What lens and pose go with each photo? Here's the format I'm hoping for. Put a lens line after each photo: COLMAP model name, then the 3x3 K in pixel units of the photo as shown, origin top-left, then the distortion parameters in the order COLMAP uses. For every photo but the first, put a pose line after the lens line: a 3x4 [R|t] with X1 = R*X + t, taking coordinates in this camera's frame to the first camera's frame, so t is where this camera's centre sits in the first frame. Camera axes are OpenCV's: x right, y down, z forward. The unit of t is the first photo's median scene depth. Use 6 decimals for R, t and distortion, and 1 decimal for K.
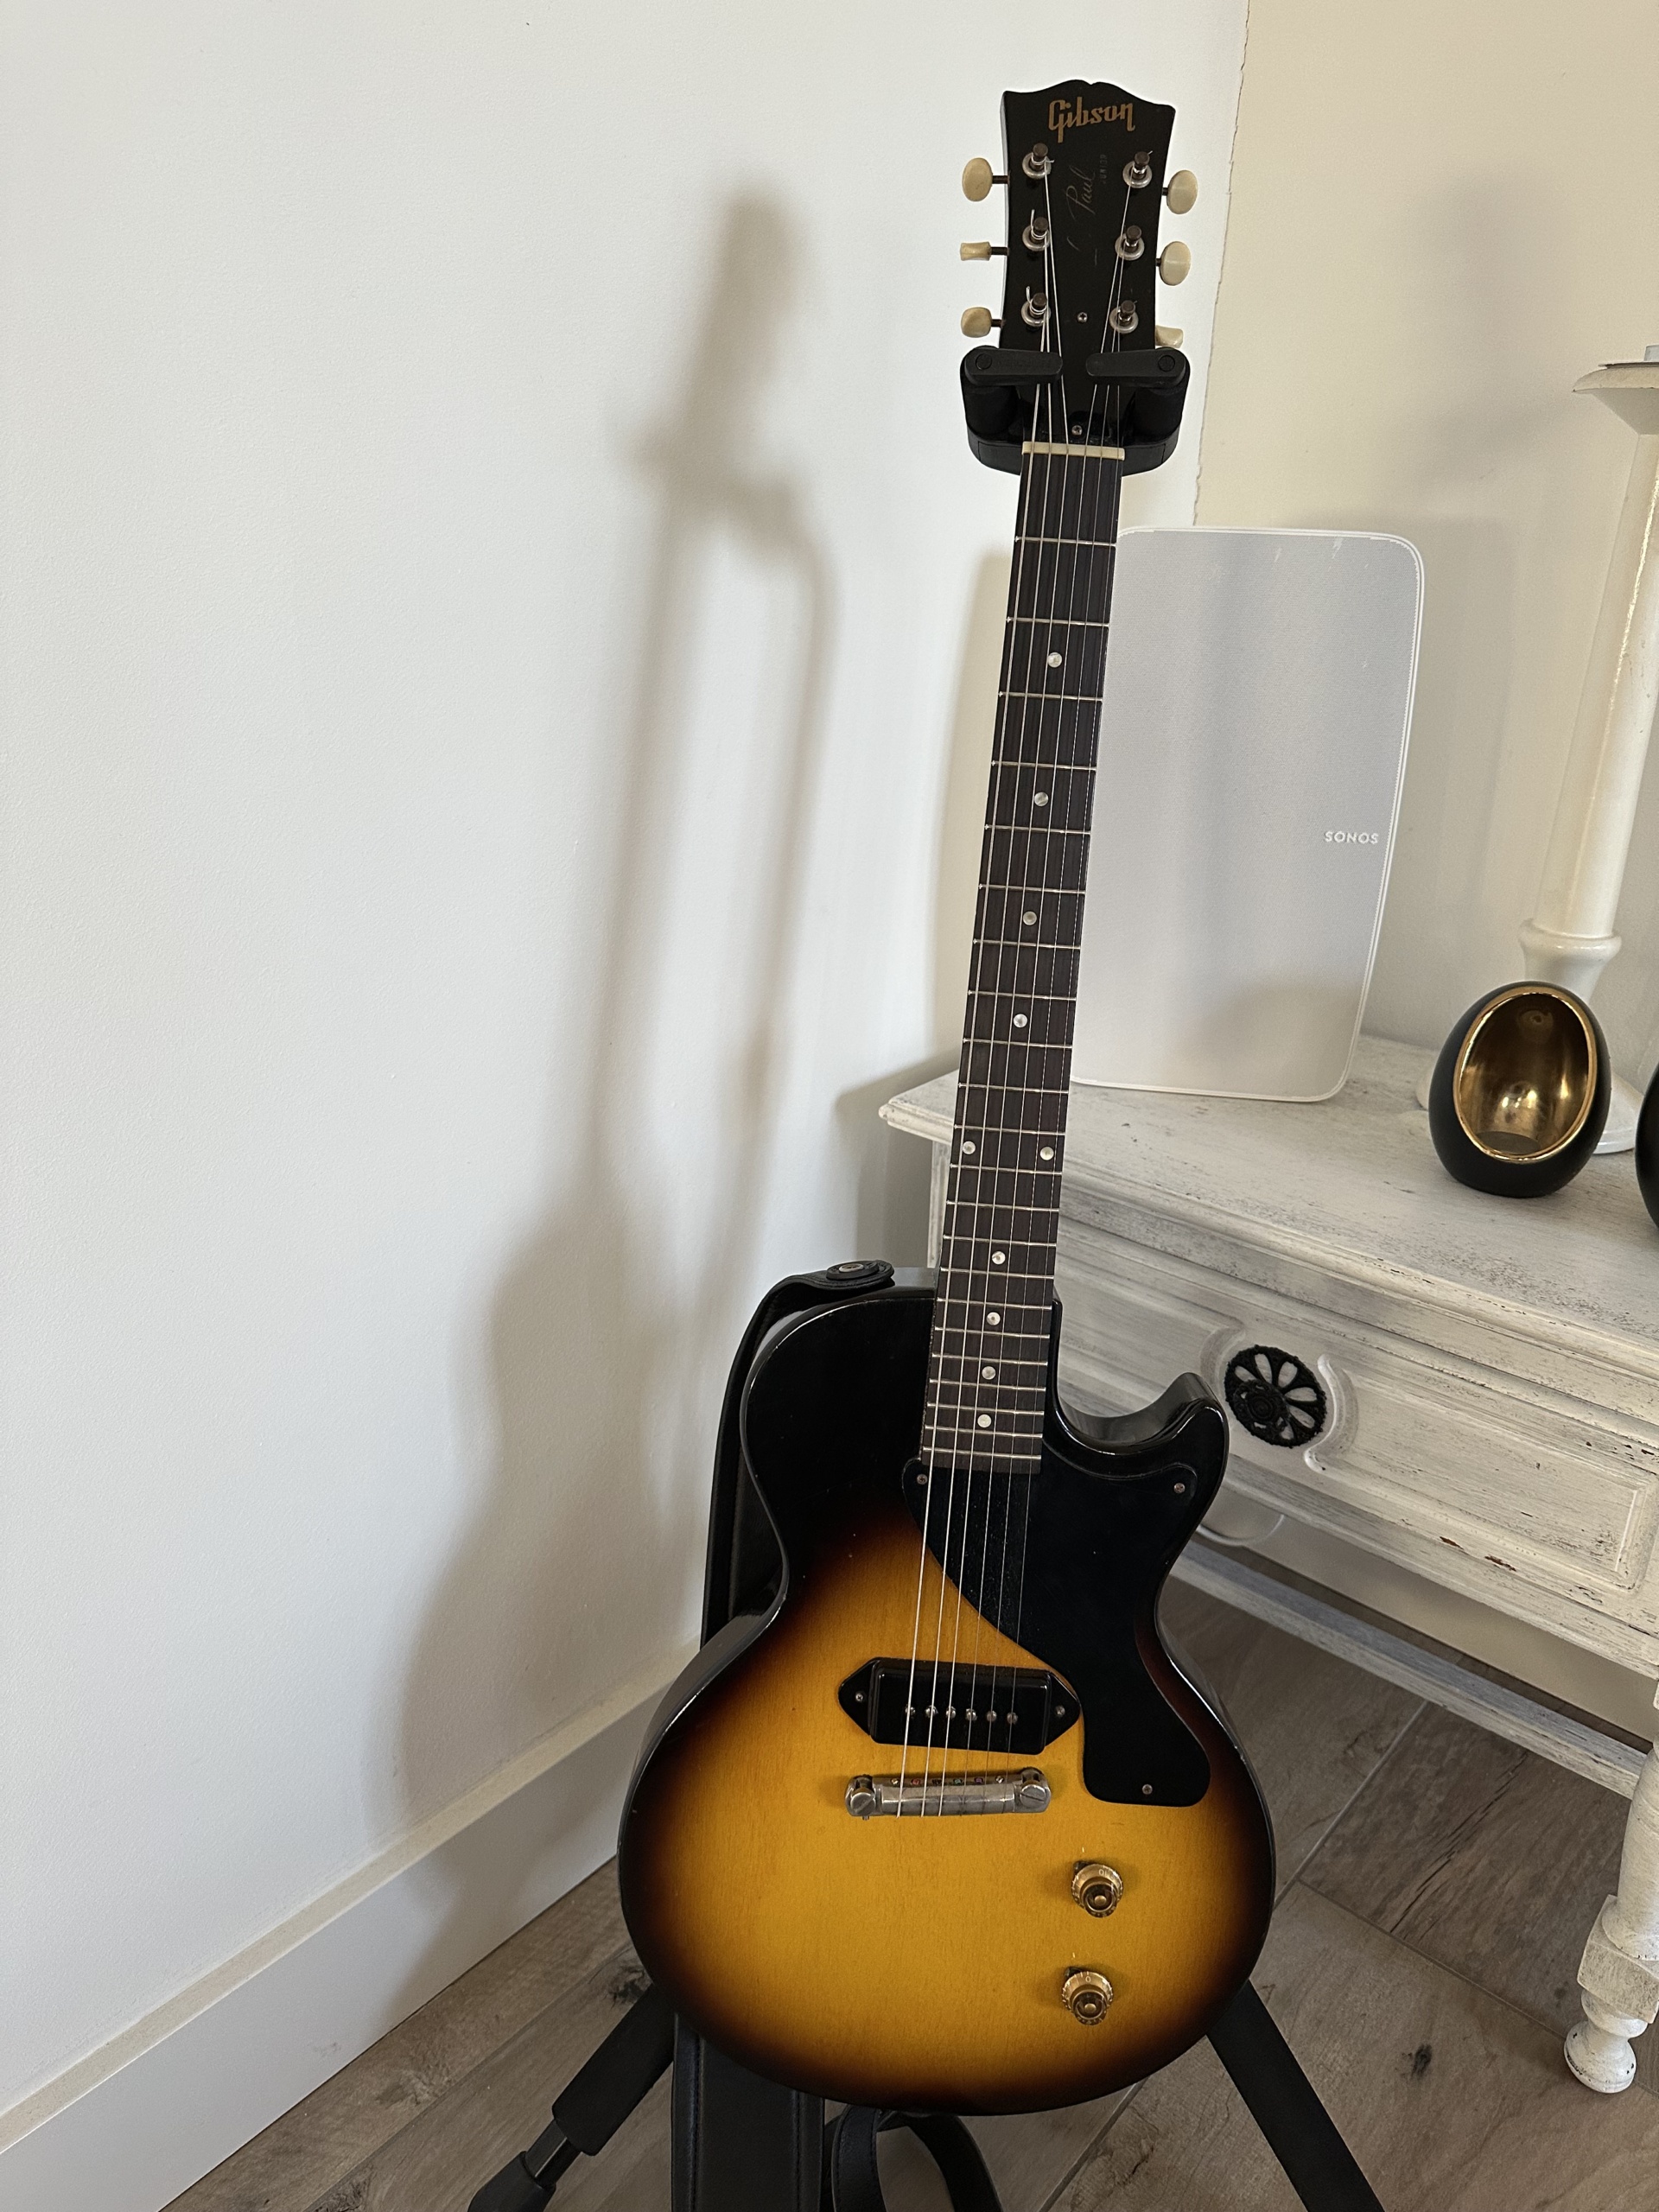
lens RADIAL K [[1655.8, 0, 815.5], [0, 1655.8, 1105.6], [0, 0, 1]] dist [-0.011978, -0.001549]
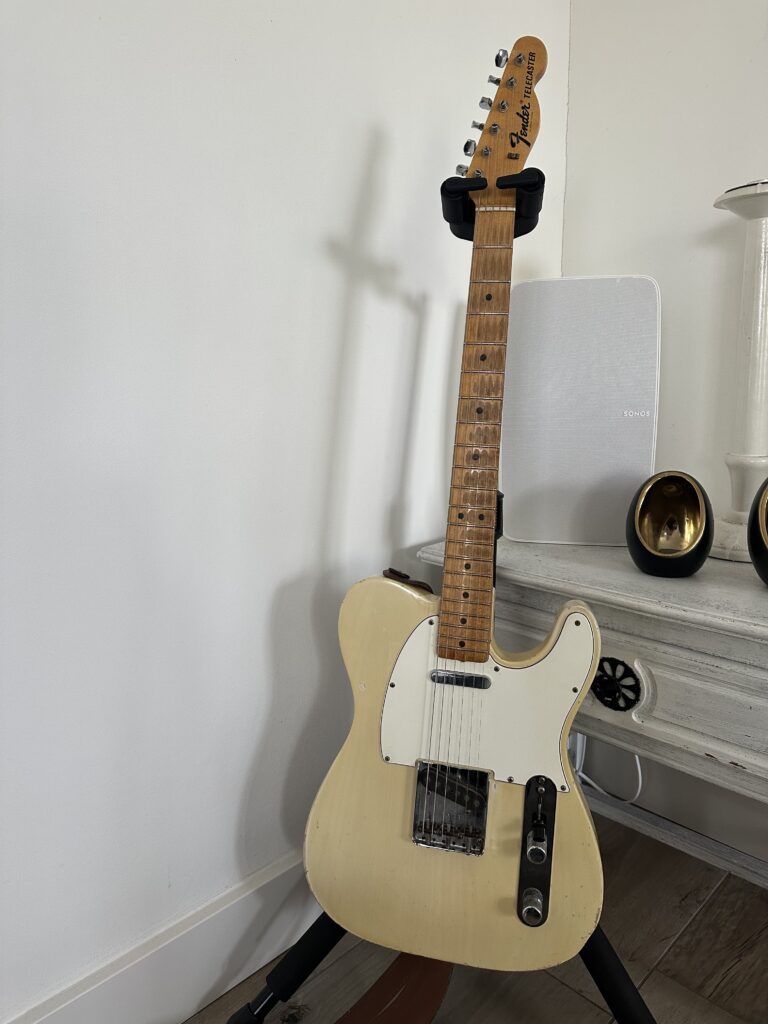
lens RADIAL K [[766.5, 0, 378.7], [0, 766.5, 489.9], [0, 0, 1]] dist [-0.011978, -0.001549]
pose [[0.996635, -0.028102, -0.076997, 0.074678], [0.012485, 0.980477, -0.196239, 0.124134], [0.081008, 0.194617, 0.977528, 0.045533]]
